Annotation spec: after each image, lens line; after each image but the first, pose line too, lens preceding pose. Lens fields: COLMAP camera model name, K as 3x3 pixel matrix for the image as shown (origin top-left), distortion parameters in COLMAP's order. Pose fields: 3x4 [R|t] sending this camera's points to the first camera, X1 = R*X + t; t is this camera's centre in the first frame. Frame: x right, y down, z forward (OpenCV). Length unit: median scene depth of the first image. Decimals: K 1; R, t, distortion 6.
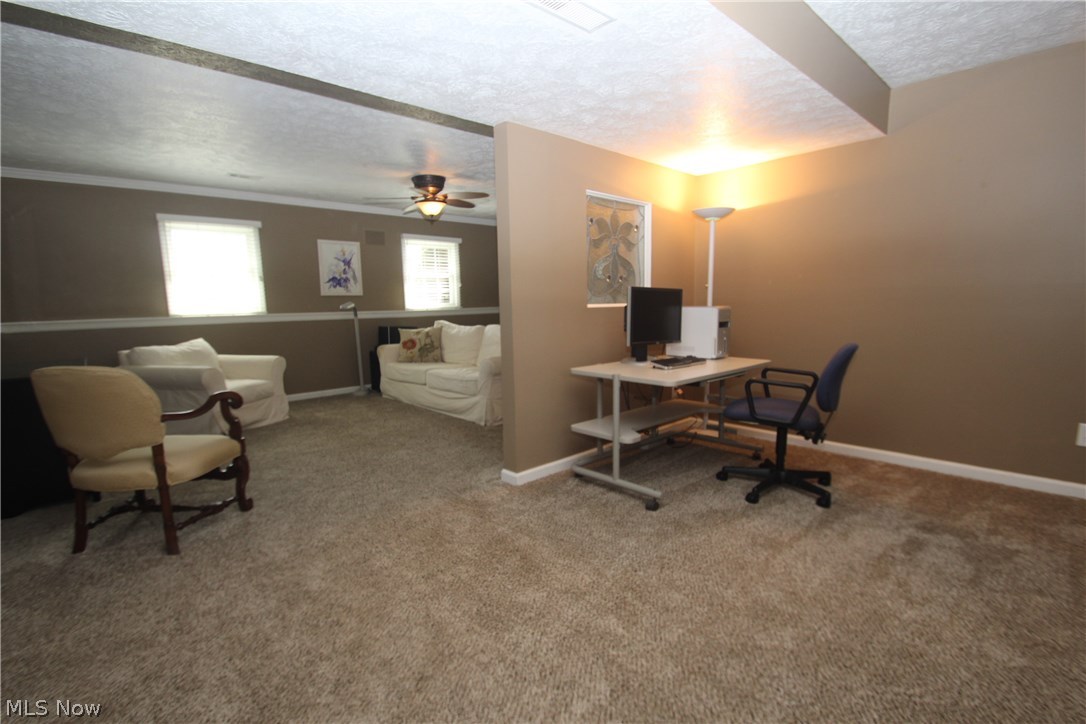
lens RADIAL K [[505.2, 0, 544.1], [0, 505.2, 376.8], [0, 0, 1]] dist [0.017554, -0.022057]
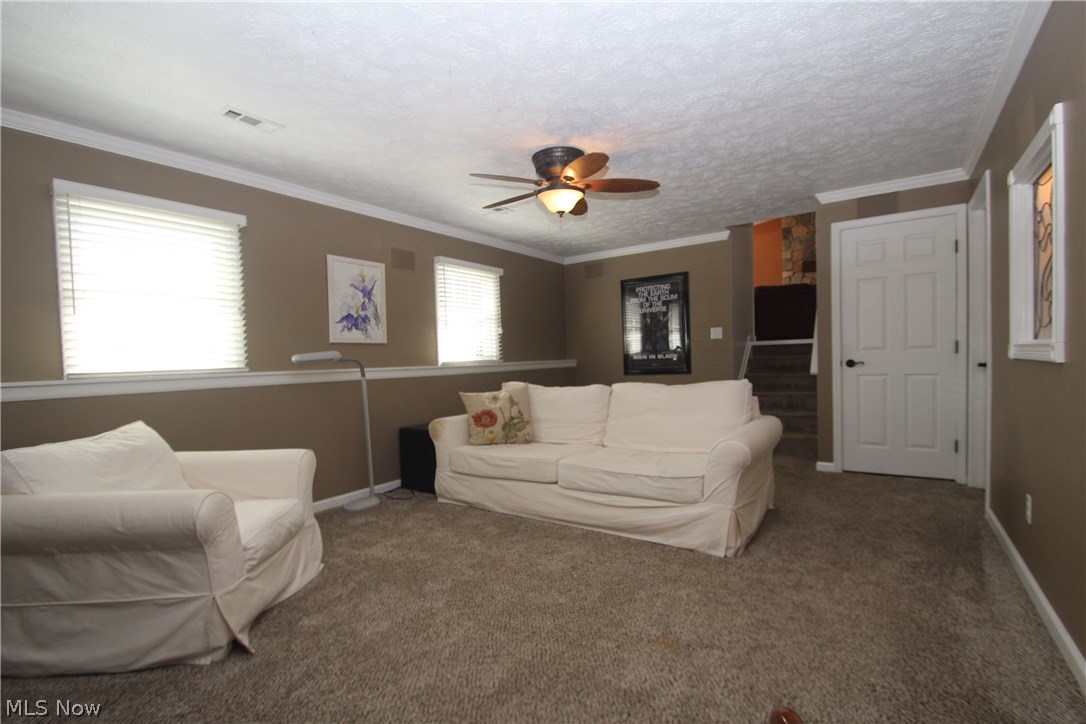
lens RADIAL K [[505.2, 0, 544.1], [0, 505.2, 376.8], [0, 0, 1]] dist [0.017554, -0.022057]
pose [[0.972150, -0.016782, 0.233758, -0.336060], [0.043436, 0.993054, -0.109348, -0.039760], [-0.230299, 0.116456, 0.966126, 0.347545]]
